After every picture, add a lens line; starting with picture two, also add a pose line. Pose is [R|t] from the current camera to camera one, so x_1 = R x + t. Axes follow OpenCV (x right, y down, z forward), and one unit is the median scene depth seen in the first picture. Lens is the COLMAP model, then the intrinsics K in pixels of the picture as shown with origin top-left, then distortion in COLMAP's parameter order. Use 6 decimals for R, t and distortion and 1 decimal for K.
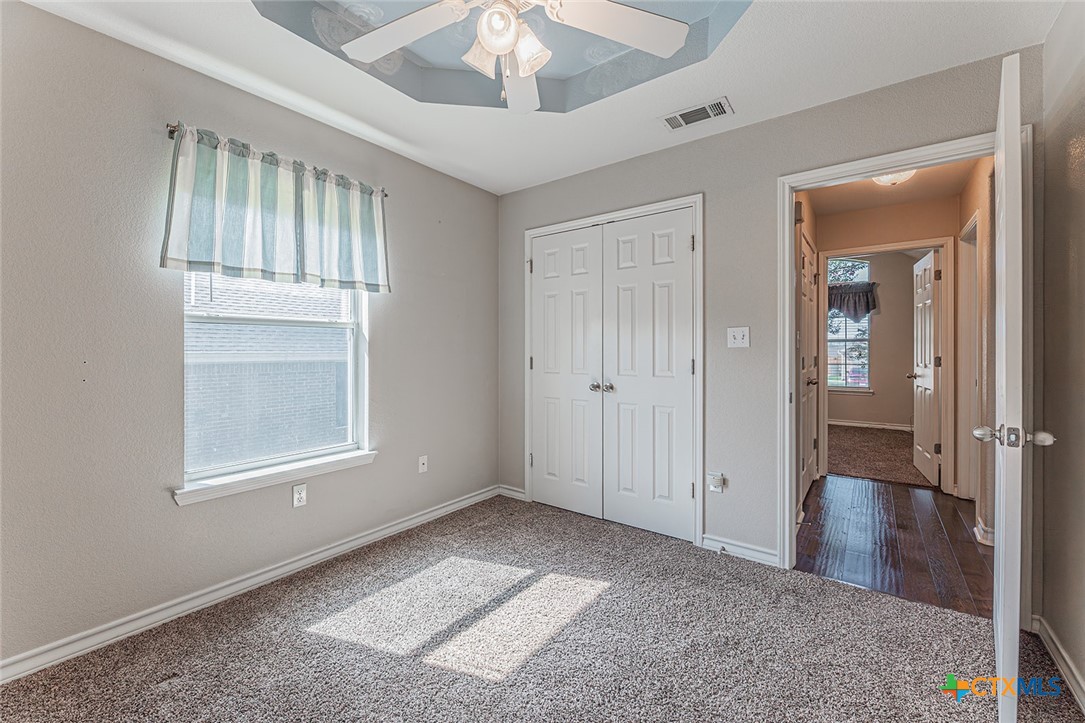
lens RADIAL K [[440.7, 0, 538.2], [0, 440.7, 355.7], [0, 0, 1]] dist [-0.005117, -0.002552]
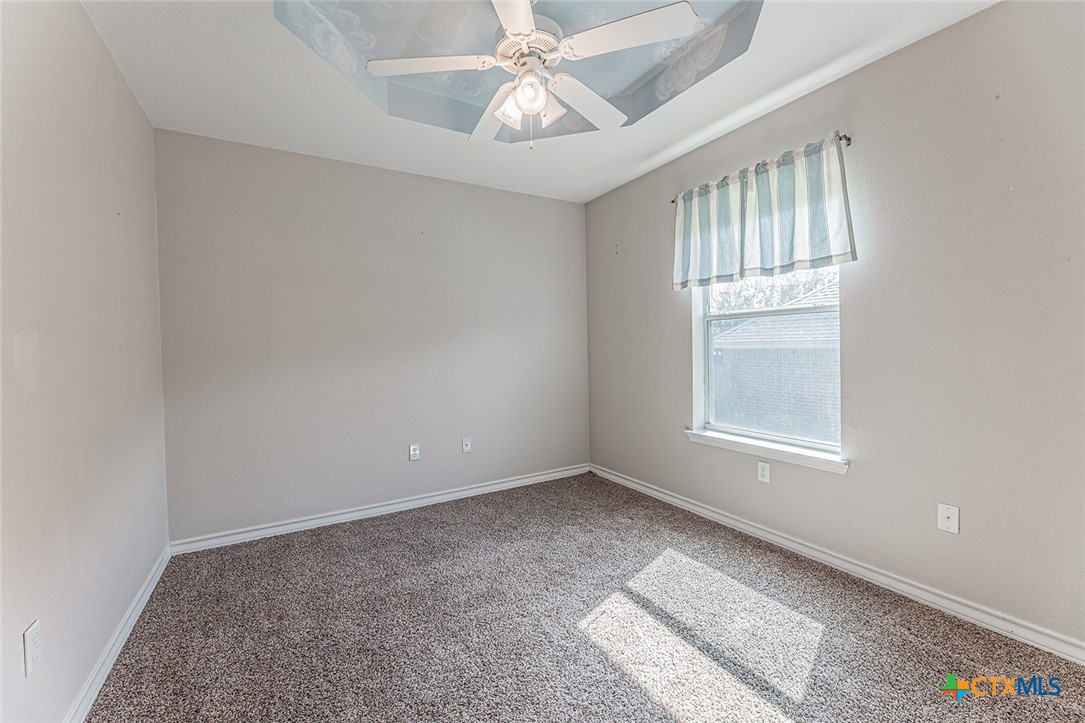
lens RADIAL K [[440.7, 0, 534.4], [0, 440.7, 358.0], [0, 0, 1]] dist [-0.005117, -0.002552]
pose [[-0.394497, 0.035339, -0.918217, 0.614912], [0.007962, 0.999354, 0.035041, -0.005557], [0.918863, 0.006513, -0.394524, 0.831795]]
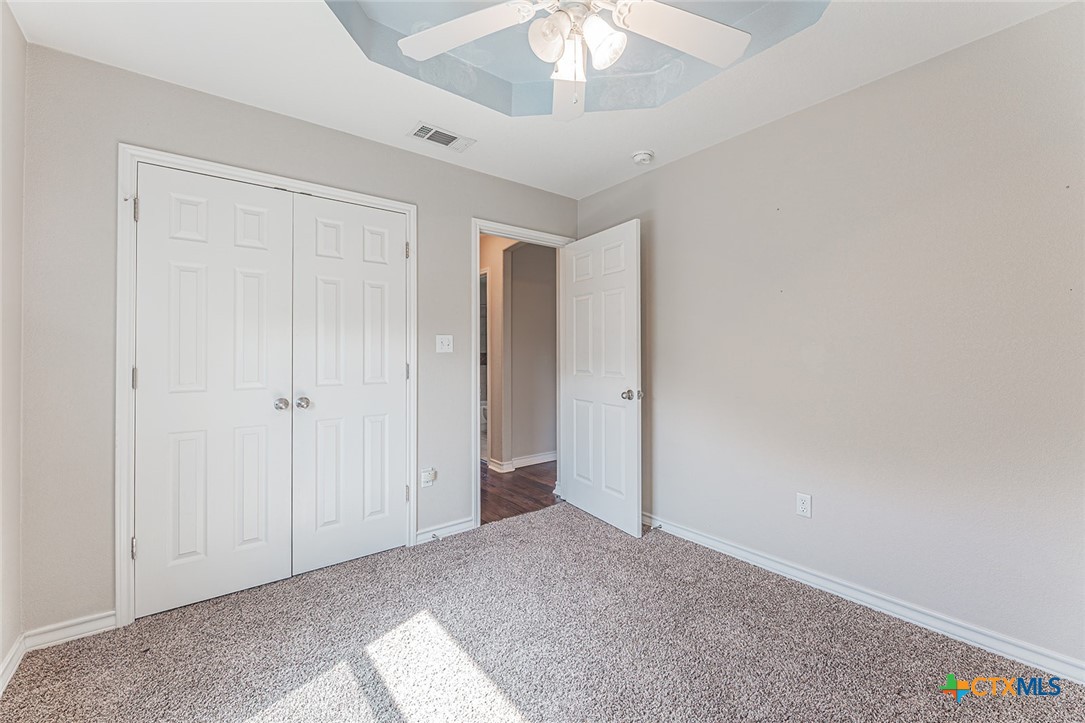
lens RADIAL K [[440.7, 0, 541.1], [0, 440.7, 354.1], [0, 0, 1]] dist [-0.005117, -0.002552]
pose [[0.251538, 0.001507, 0.967846, -0.590107], [0.014828, 0.999875, -0.005411, -0.004726], [-0.967734, 0.015713, 0.251484, 0.471429]]
